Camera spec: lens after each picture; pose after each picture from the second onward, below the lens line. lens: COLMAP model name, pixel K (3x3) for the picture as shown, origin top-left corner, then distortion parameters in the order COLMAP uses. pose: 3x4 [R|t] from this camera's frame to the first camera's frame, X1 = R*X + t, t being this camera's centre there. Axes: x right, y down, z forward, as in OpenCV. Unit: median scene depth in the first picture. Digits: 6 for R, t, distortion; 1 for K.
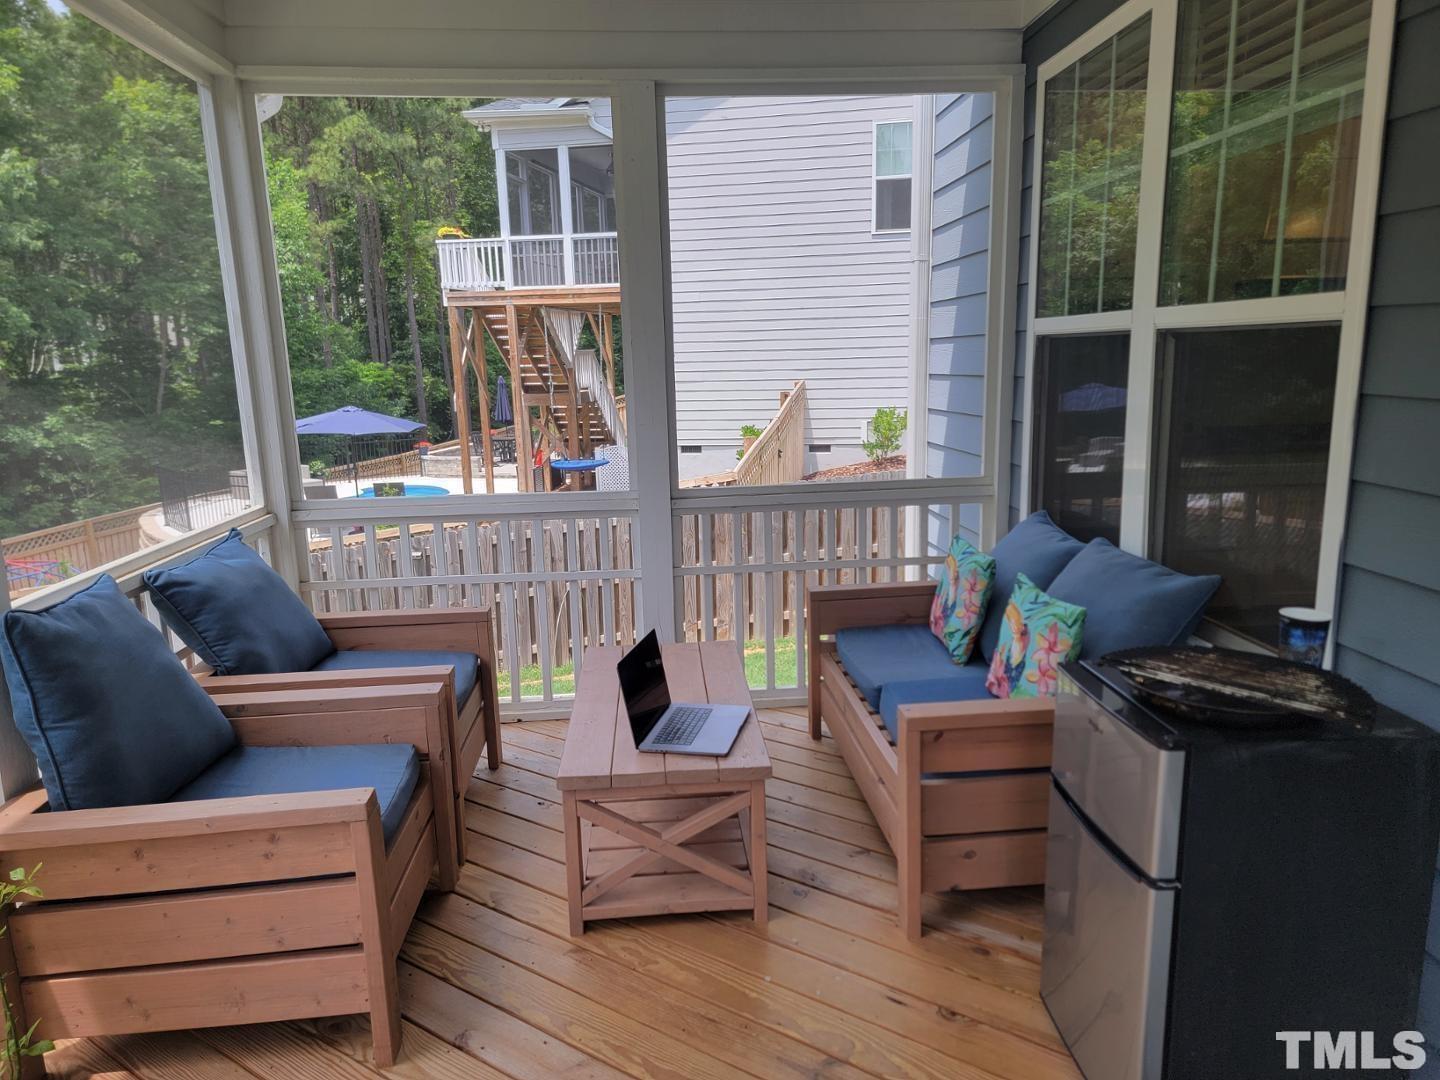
lens RADIAL K [[996.7, 0, 731.0], [0, 996.7, 549.6], [0, 0, 1]] dist [0.083874, -0.072285]
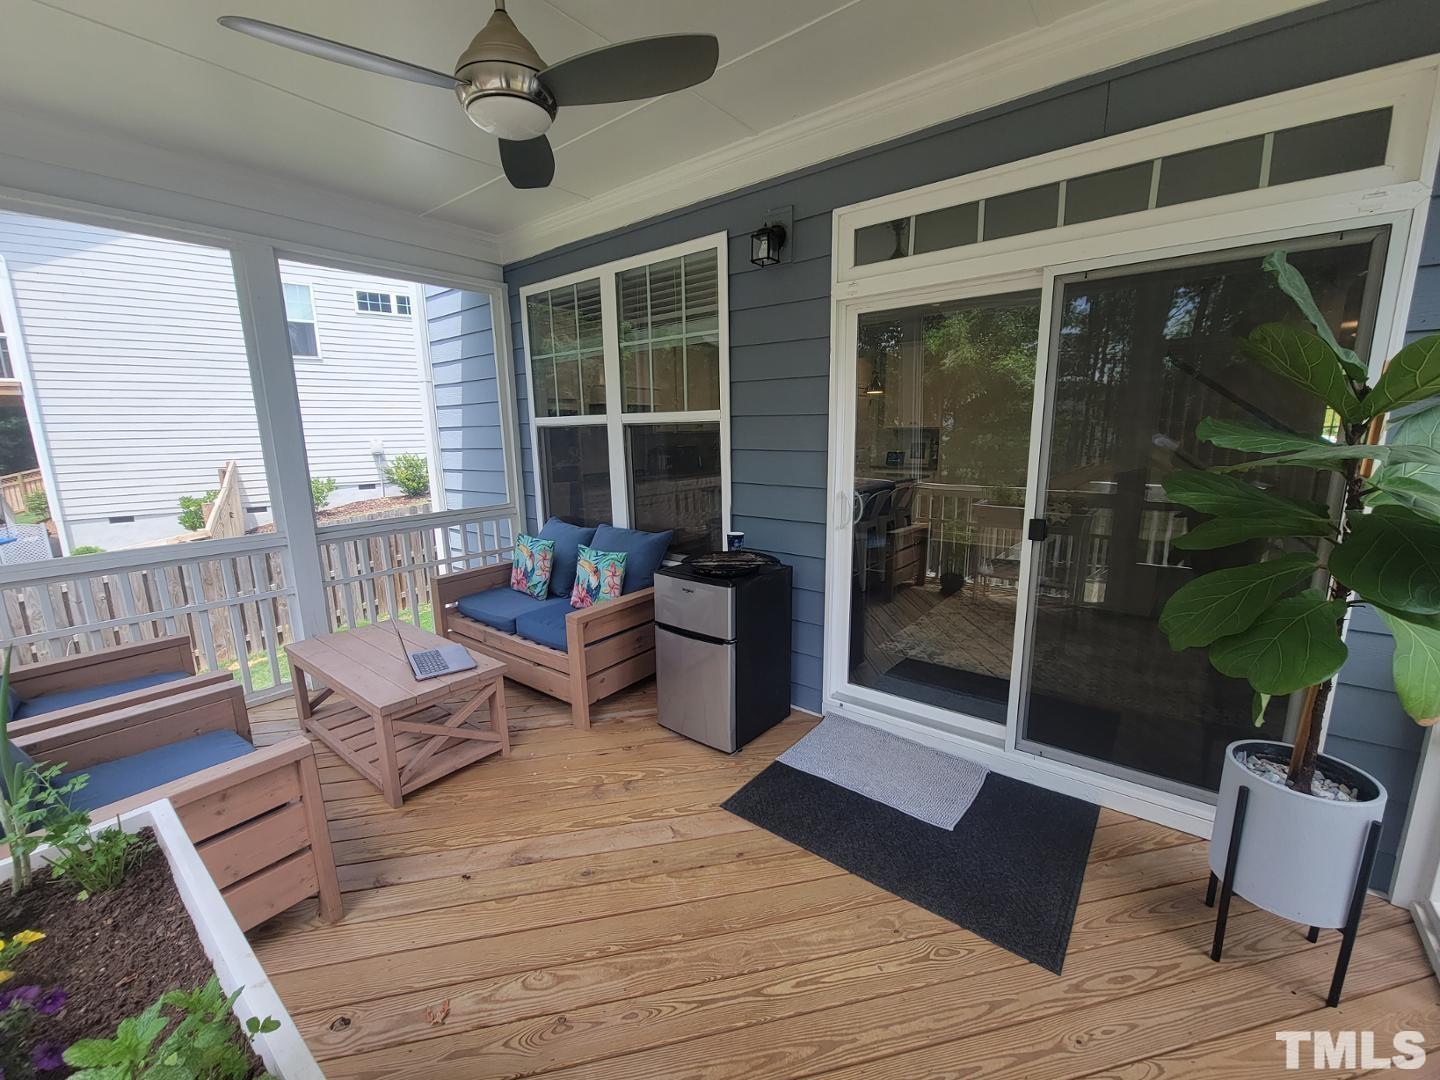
lens RADIAL K [[591.1, 0, 713.9], [0, 591.1, 546.0], [0, 0, 1]] dist [-0.003750, -0.000565]
pose [[0.684889, -0.129267, 0.717090, -0.331030], [0.142981, 0.988847, 0.041695, 0.014462], [-0.714481, 0.073974, 0.695733, -0.002516]]
